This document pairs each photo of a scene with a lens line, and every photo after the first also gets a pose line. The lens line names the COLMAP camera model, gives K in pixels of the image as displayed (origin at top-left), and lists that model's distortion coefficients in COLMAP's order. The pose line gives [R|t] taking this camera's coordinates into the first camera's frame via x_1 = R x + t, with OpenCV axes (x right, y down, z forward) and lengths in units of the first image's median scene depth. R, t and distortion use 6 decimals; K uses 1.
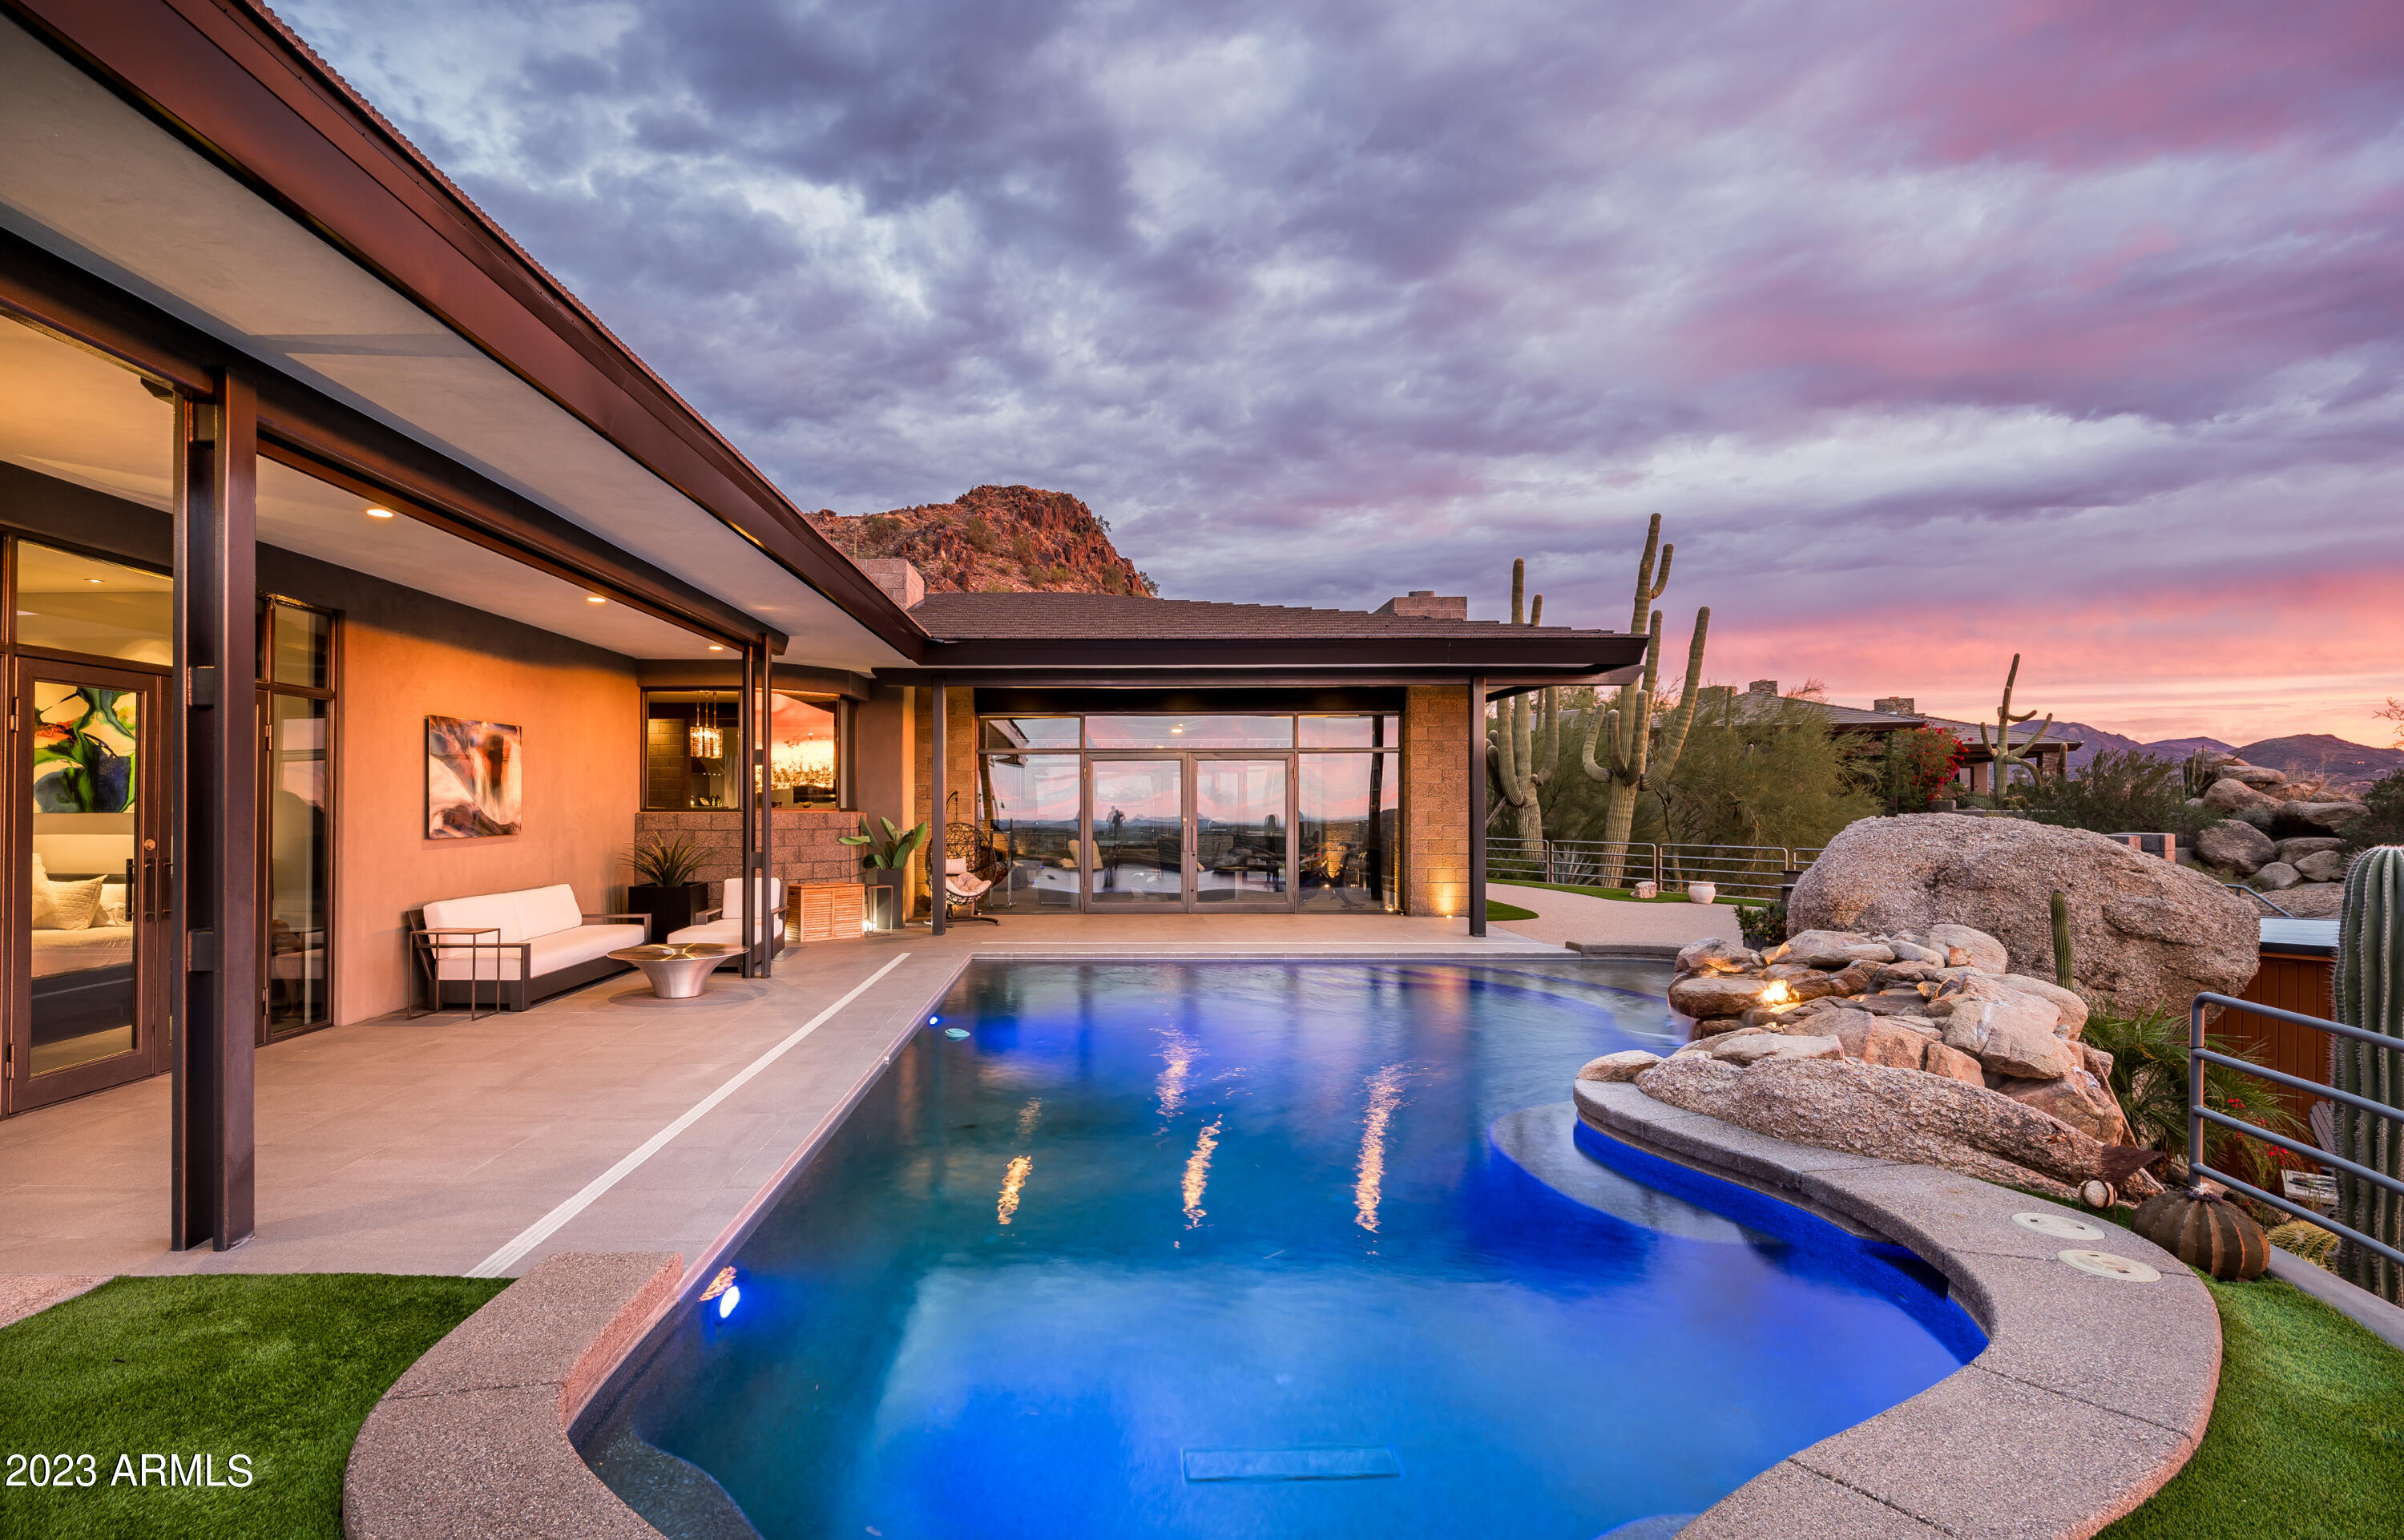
lens RADIAL K [[1168.2, 0, 1117.6], [0, 1168.2, 802.8], [0, 0, 1]] dist [0.014387, 0.000321]
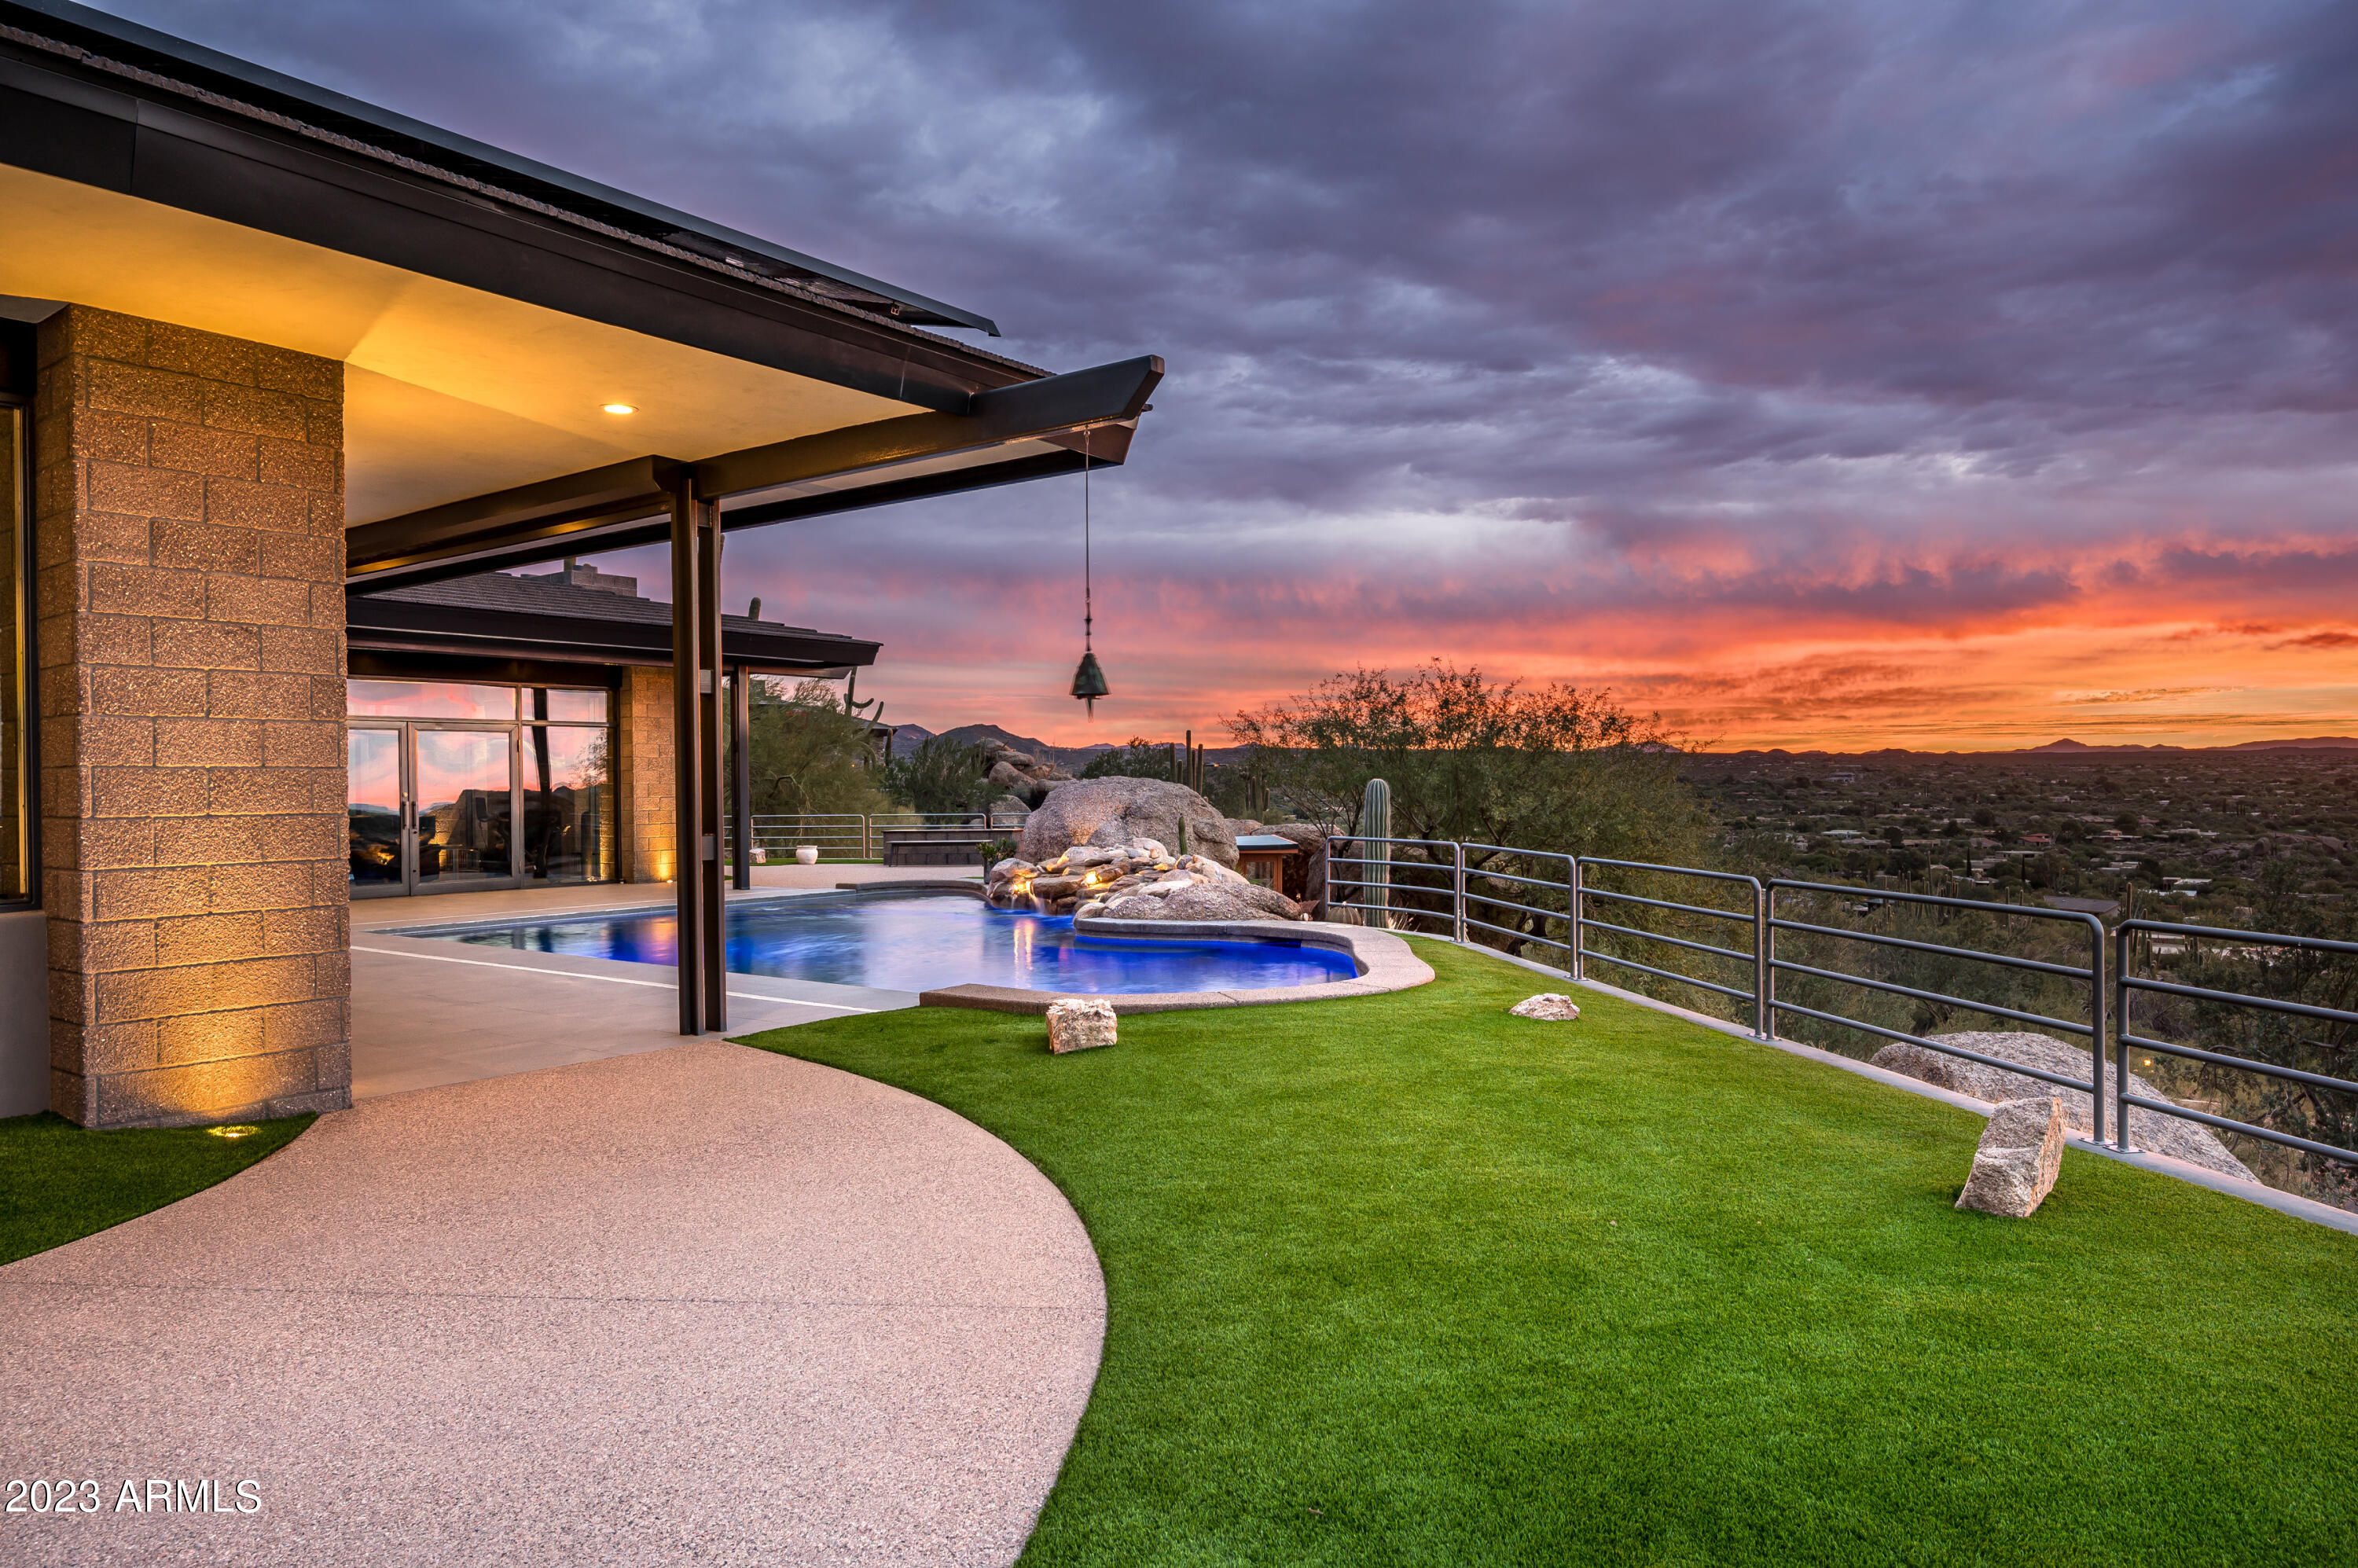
lens RADIAL K [[1503.8, 0, 1179.3], [0, 1503.8, 786.9], [0, 0, 1]] dist [-0.000887, -0.000376]
pose [[0.597473, -0.006327, 0.801864, -0.483957], [0.008100, 0.999965, 0.001855, 0.010137], [-0.801848, 0.005387, 0.597503, -0.180897]]
